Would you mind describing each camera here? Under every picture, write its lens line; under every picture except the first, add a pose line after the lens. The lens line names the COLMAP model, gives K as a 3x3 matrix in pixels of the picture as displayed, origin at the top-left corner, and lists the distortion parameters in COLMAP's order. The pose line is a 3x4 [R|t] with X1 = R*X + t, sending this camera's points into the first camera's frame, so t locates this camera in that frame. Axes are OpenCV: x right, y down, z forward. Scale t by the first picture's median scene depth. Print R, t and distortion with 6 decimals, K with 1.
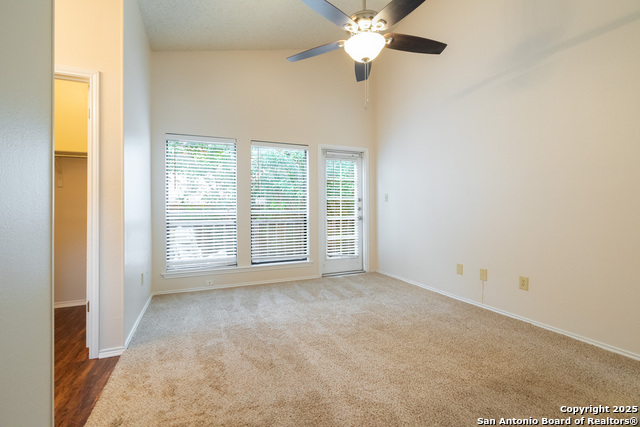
lens RADIAL K [[292.5, 0, 318.3], [0, 292.5, 211.6], [0, 0, 1]] dist [0.007203, -0.000704]
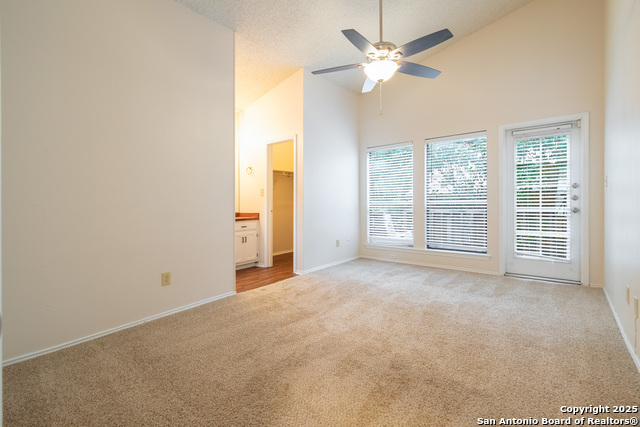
lens RADIAL K [[292.5, 0, 318.3], [0, 292.5, 211.6], [0, 0, 1]] dist [0.007203, -0.000704]
pose [[0.460517, 0.031289, -0.887099, 0.646831], [0.009834, 0.999137, 0.040345, -0.014487], [0.887596, -0.027303, 0.459812, 0.108366]]
